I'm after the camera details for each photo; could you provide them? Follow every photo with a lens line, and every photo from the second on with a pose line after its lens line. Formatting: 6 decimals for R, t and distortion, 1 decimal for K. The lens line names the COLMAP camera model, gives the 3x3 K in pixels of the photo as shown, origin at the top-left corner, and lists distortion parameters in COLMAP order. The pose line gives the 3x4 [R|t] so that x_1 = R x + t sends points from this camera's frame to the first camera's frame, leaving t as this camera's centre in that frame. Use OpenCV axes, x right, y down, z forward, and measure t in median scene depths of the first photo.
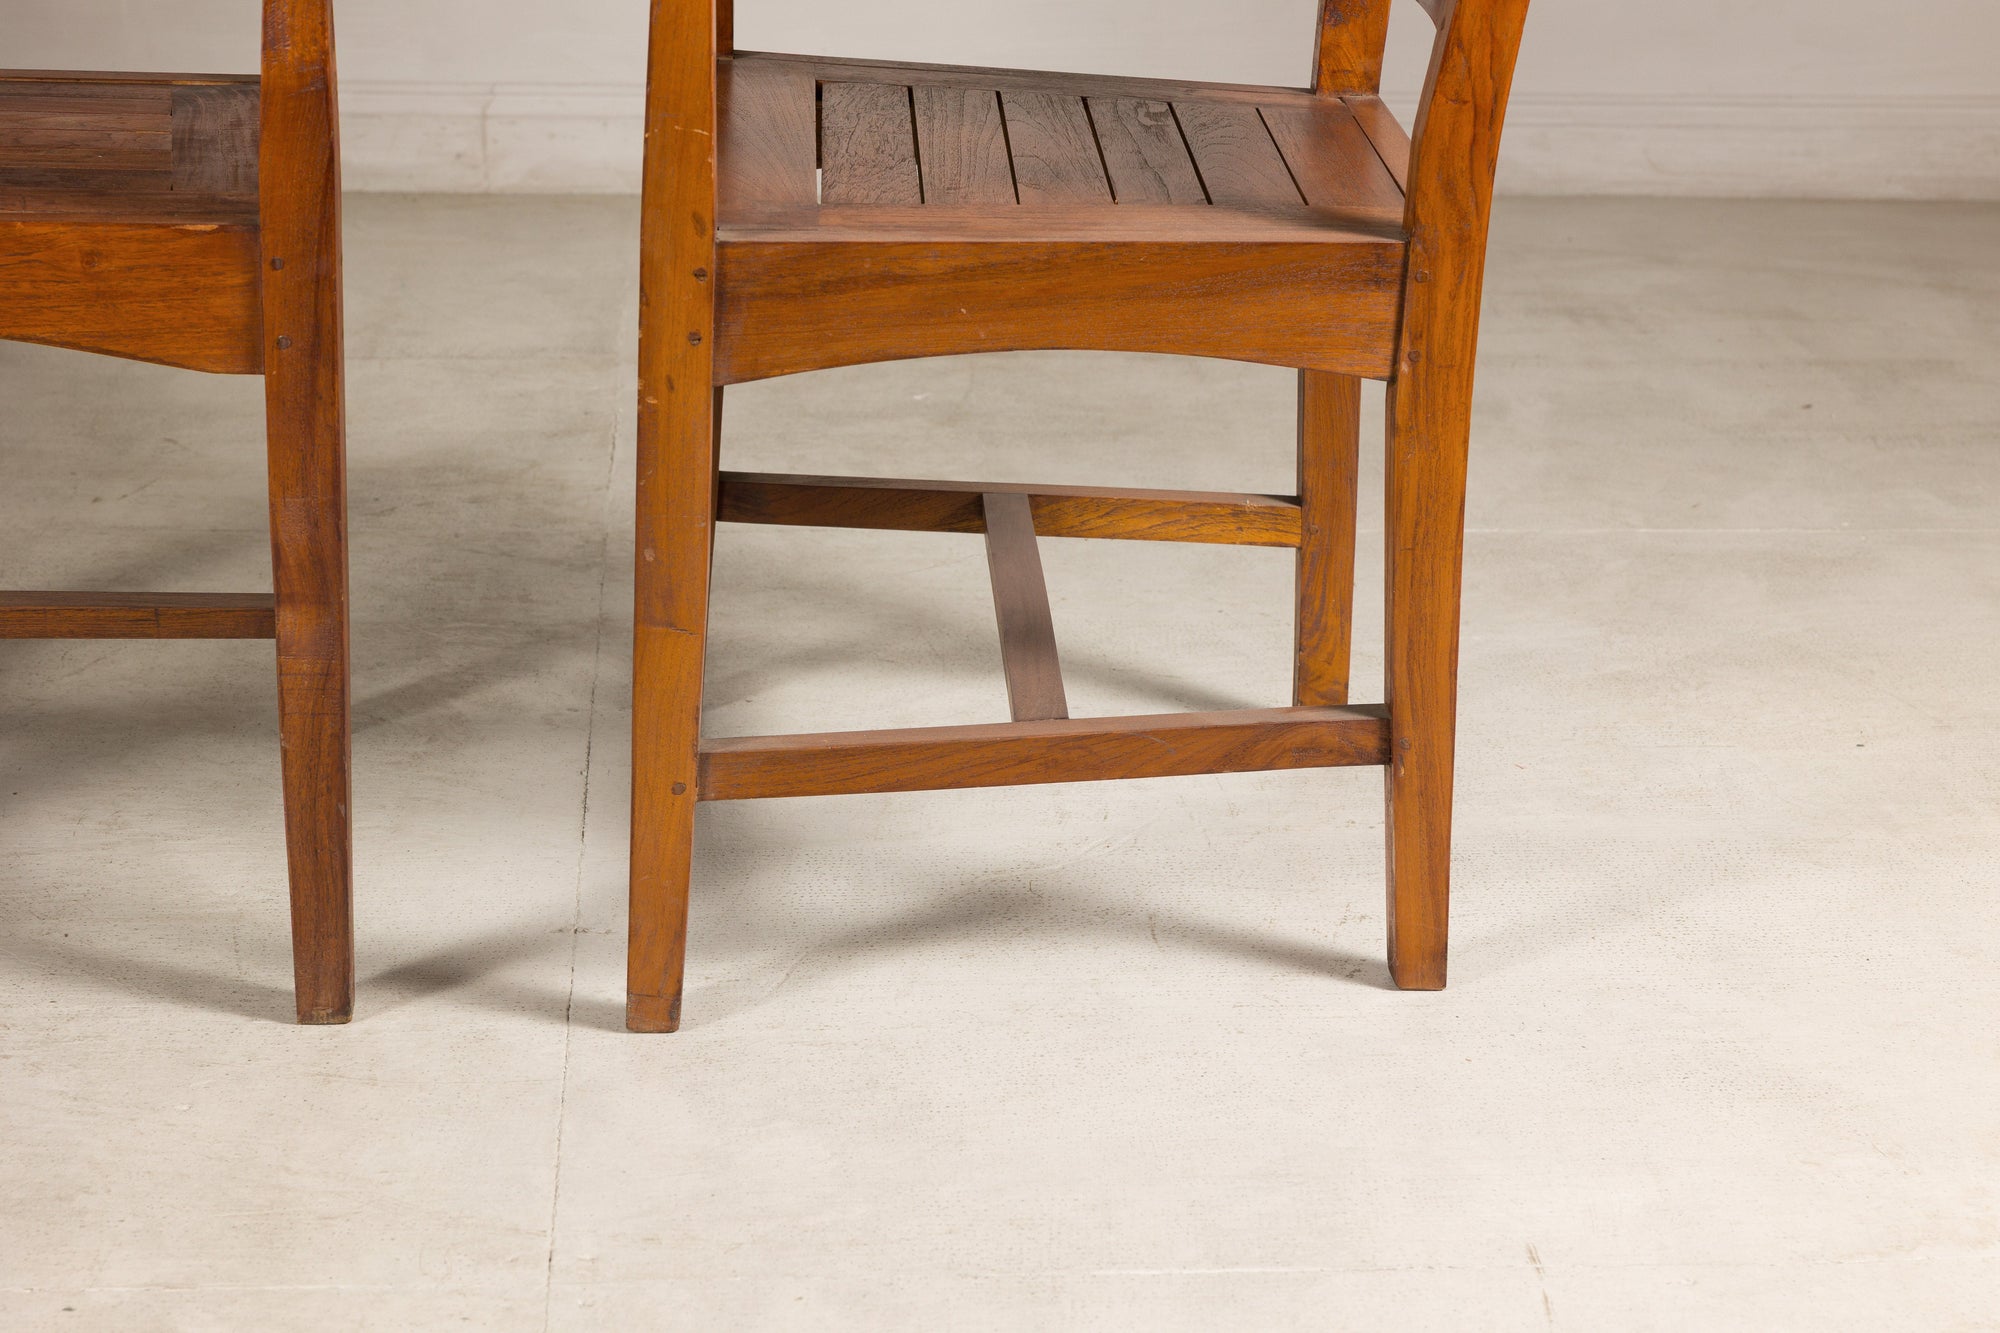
lens RADIAL K [[3576.1, 0, 991.4], [0, 3576.1, 666.1], [0, 0, 1]] dist [0.003114, 0.000000]
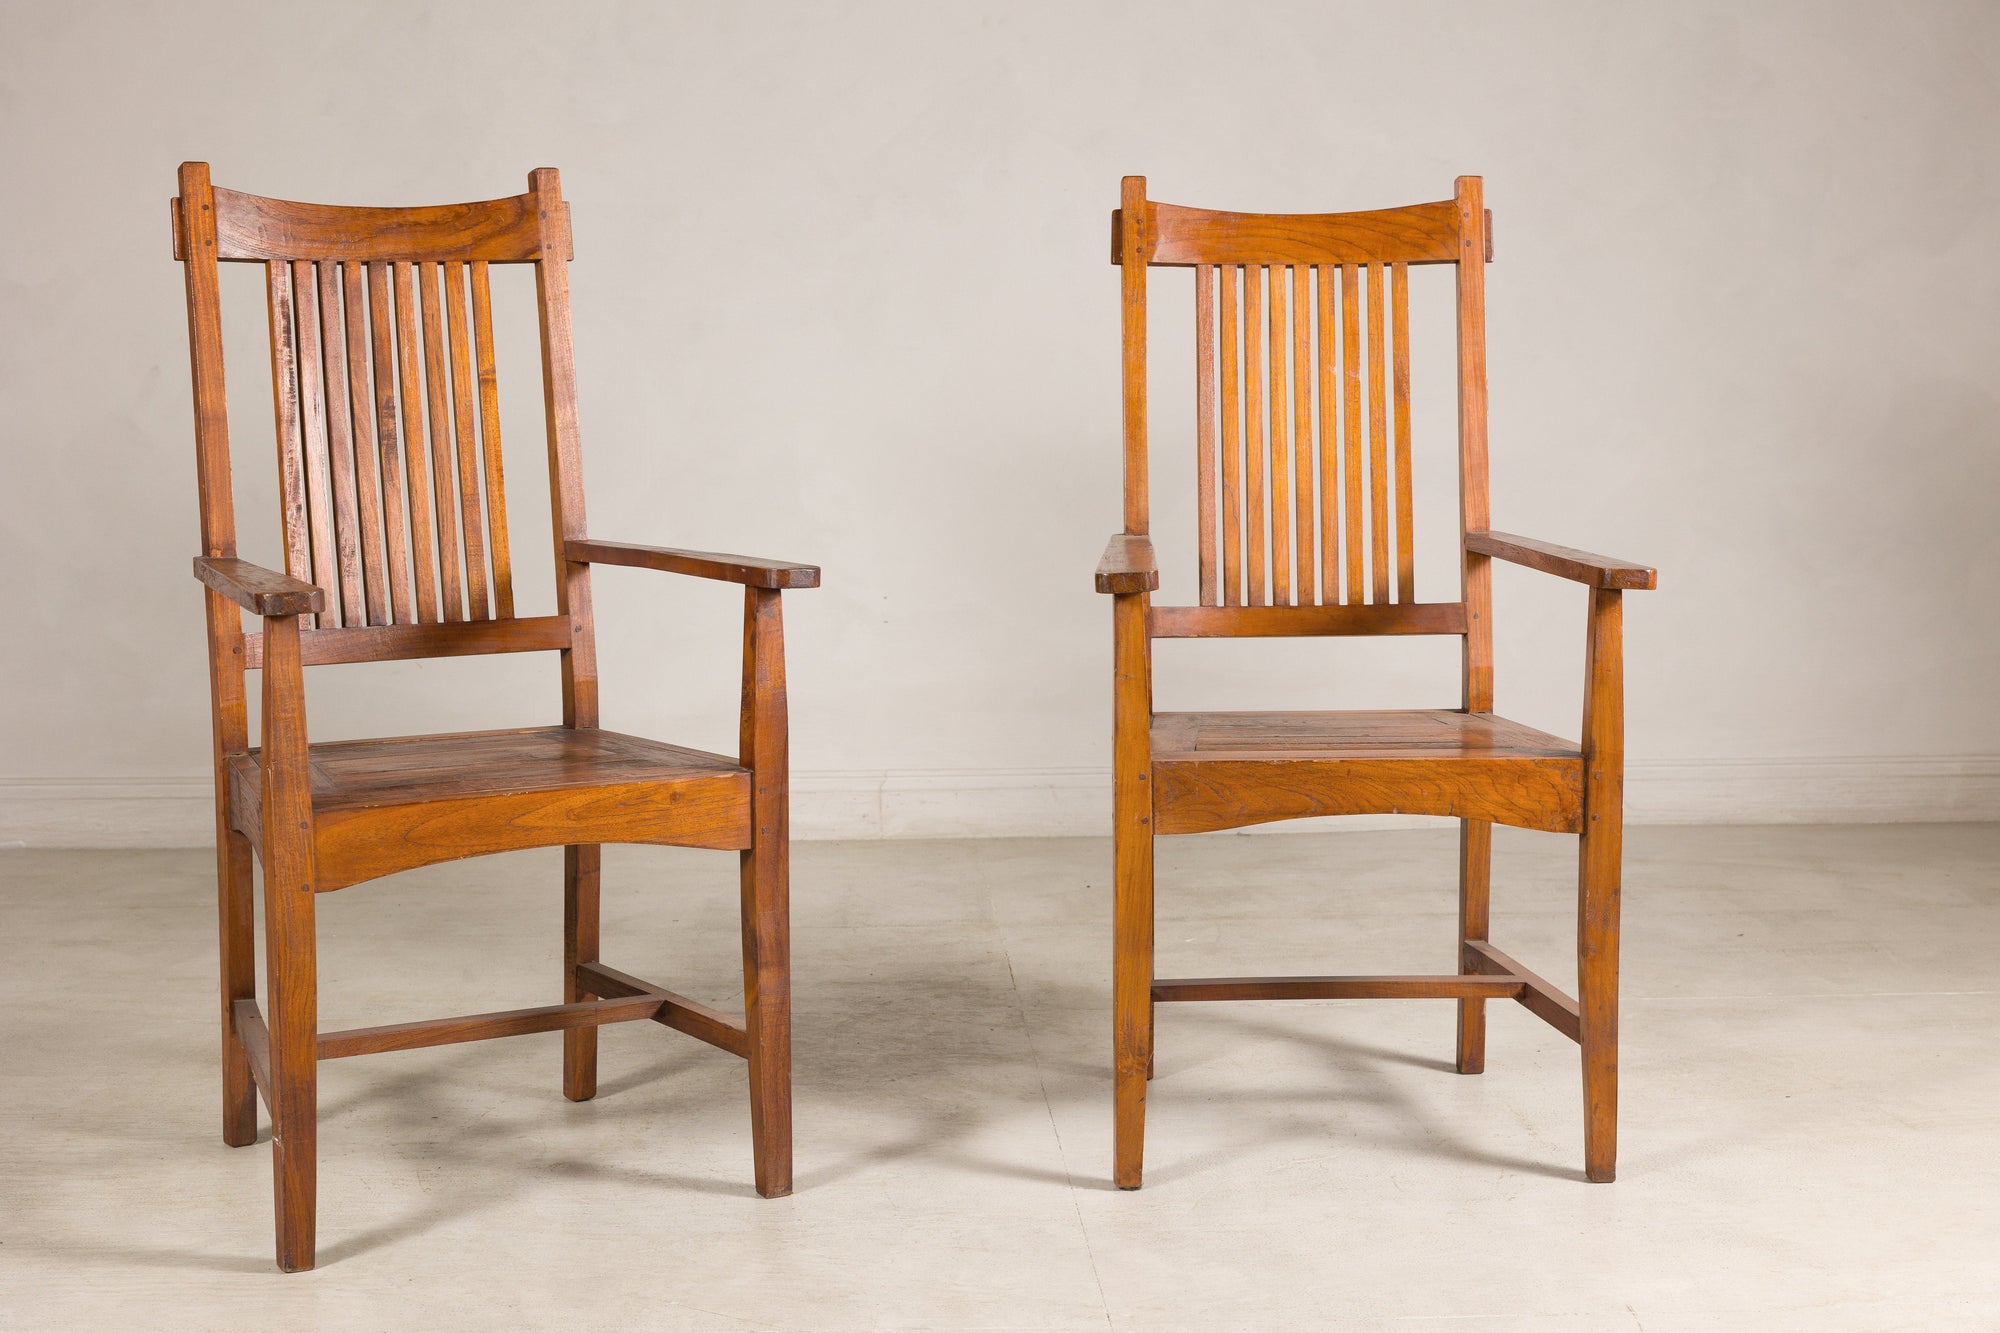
lens RADIAL K [[2946.8, 0, 968.9], [0, 2946.8, 635.5], [0, 0, 1]] dist [0.002240, 0.000000]
pose [[0.999343, -0.026020, -0.025216, -0.086510], [0.019502, 0.972779, -0.230914, 0.101215], [0.030538, 0.230270, 0.972647, -0.349936]]
